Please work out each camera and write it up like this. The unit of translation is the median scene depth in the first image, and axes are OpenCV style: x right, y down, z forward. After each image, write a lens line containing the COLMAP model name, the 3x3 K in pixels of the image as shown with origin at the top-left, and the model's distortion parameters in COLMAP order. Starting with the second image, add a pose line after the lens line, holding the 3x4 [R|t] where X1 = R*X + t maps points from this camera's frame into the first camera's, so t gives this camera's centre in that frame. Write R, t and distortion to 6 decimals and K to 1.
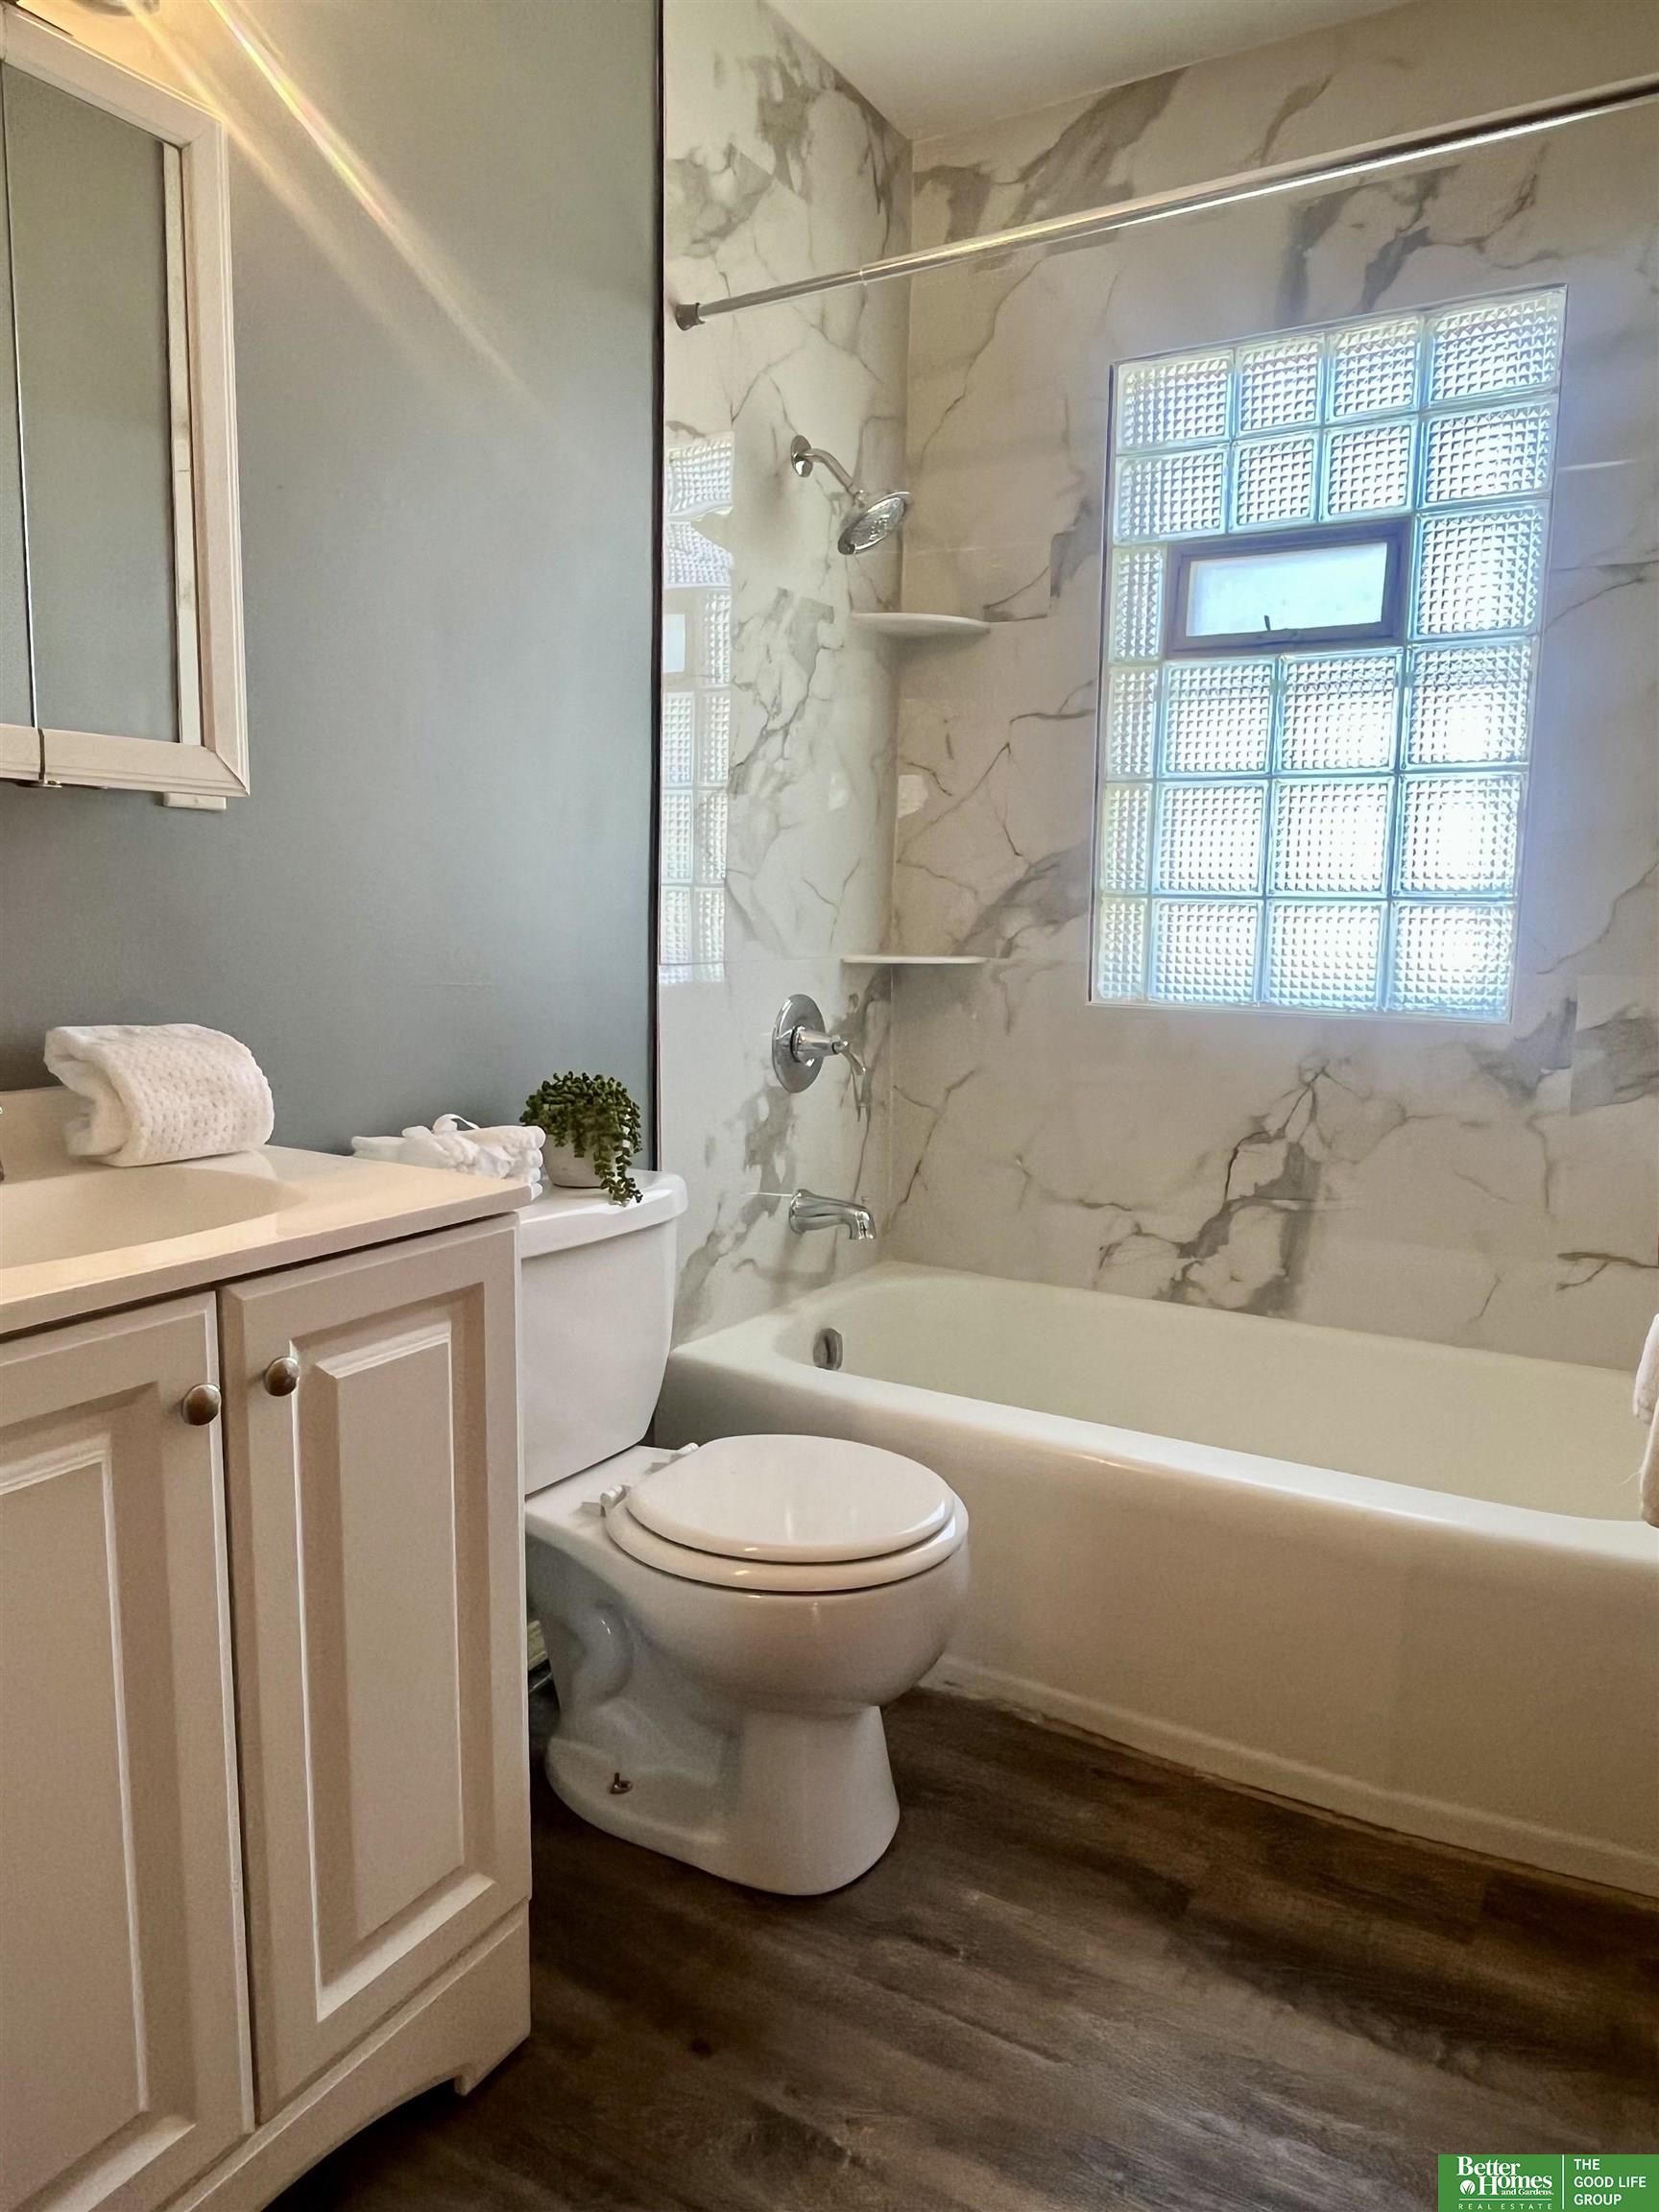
lens RADIAL K [[1450.9, 0, 827.4], [0, 1450.9, 1110.9], [0, 0, 1]] dist [0.001696, -0.014529]
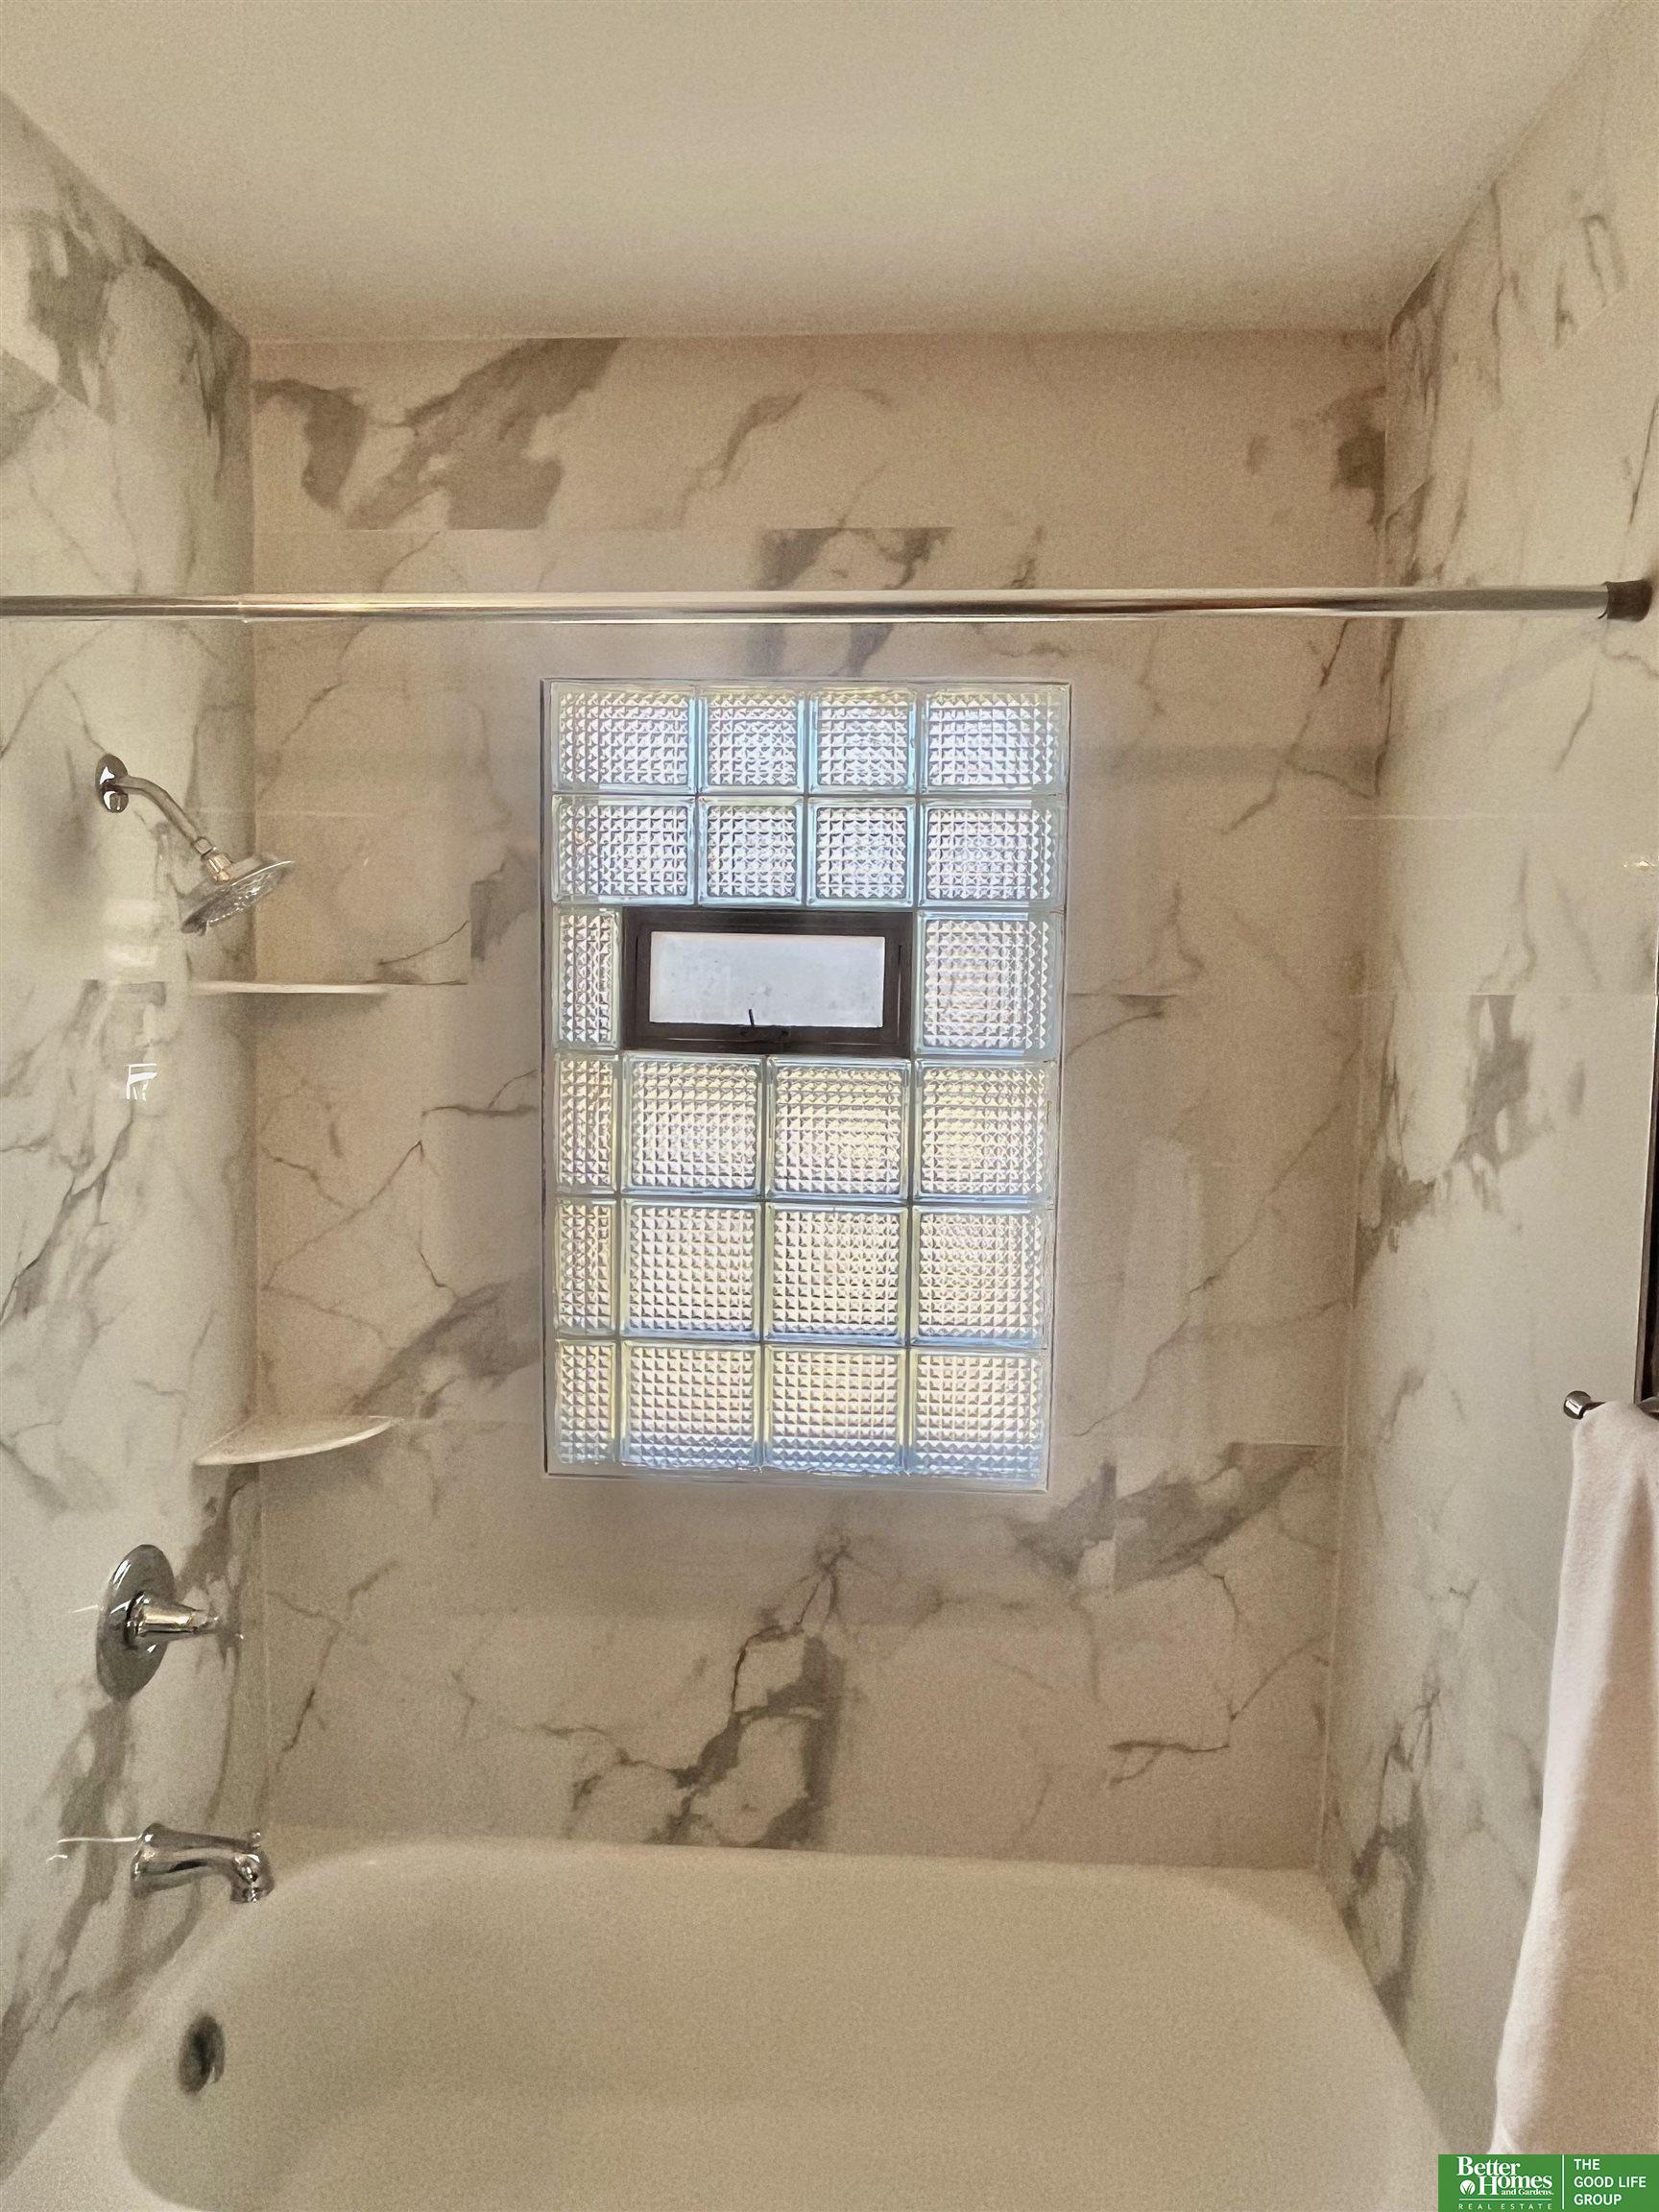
lens RADIAL K [[1450.9, 0, 823.5], [0, 1450.9, 1103.0], [0, 0, 1]] dist [0.001696, -0.014529]
pose [[0.882671, -0.037875, 0.468464, -0.045659], [0.064896, 0.997022, -0.041668, -0.244503], [-0.465490, 0.067180, 0.882500, 0.252451]]
